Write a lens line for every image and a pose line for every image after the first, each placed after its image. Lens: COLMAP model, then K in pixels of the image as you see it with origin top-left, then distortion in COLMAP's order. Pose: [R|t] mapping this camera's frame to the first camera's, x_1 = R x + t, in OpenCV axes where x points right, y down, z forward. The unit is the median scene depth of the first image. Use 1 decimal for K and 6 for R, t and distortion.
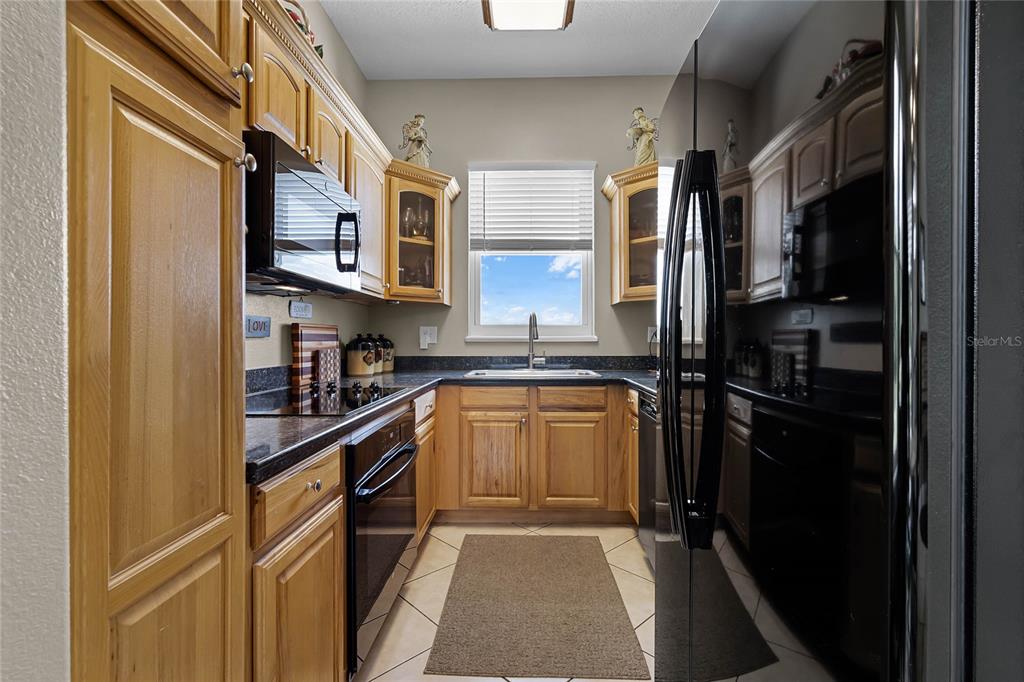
lens RADIAL K [[473.1, 0, 504.8], [0, 473.1, 338.3], [0, 0, 1]] dist [-0.003446, 0.003276]
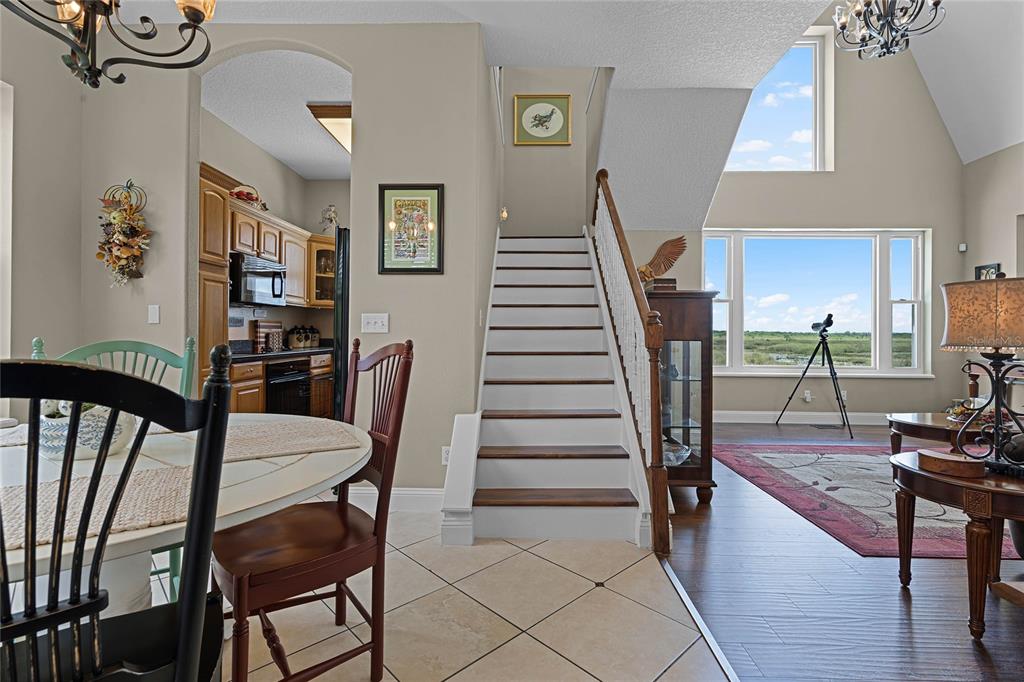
lens RADIAL K [[473.1, 0, 512.3], [0, 473.1, 331.8], [0, 0, 1]] dist [-0.003446, 0.003276]
pose [[0.999790, 0.007348, 0.019121, 0.535557], [-0.007352, 0.999973, 0.000136, 0.010177], [-0.019119, -0.000277, 0.999817, -0.919341]]
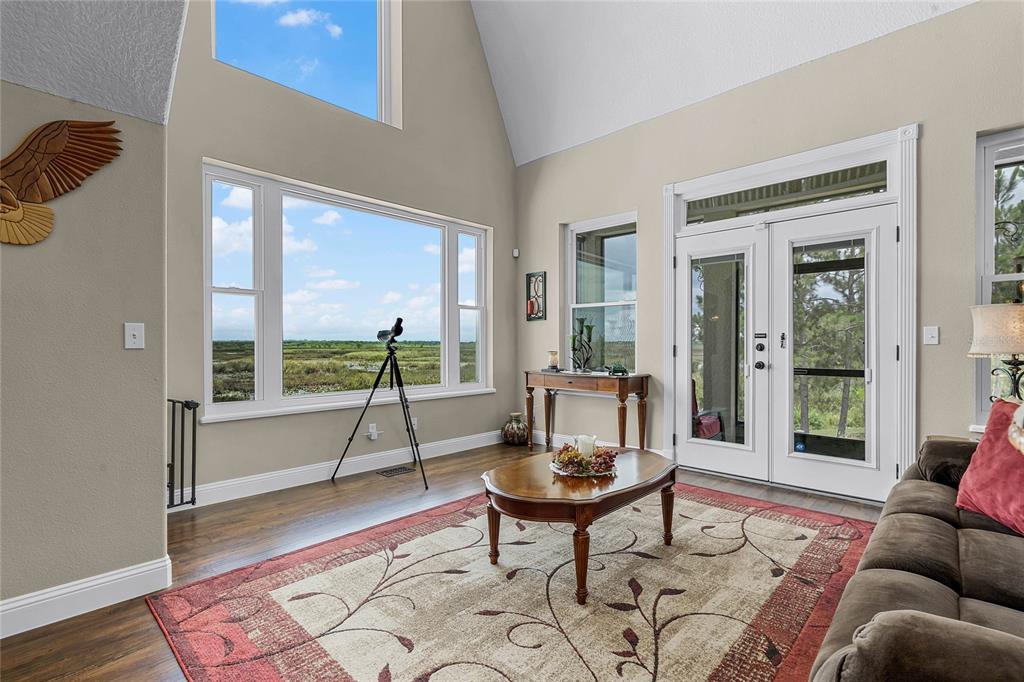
lens RADIAL K [[473.1, 0, 513.6], [0, 473.1, 347.0], [0, 0, 1]] dist [-0.003446, 0.003276]
pose [[0.651969, -0.006502, 0.758218, 1.032408], [-0.001133, 0.999954, 0.009550, 0.000397], [-0.758245, -0.007086, 0.651932, -0.177306]]
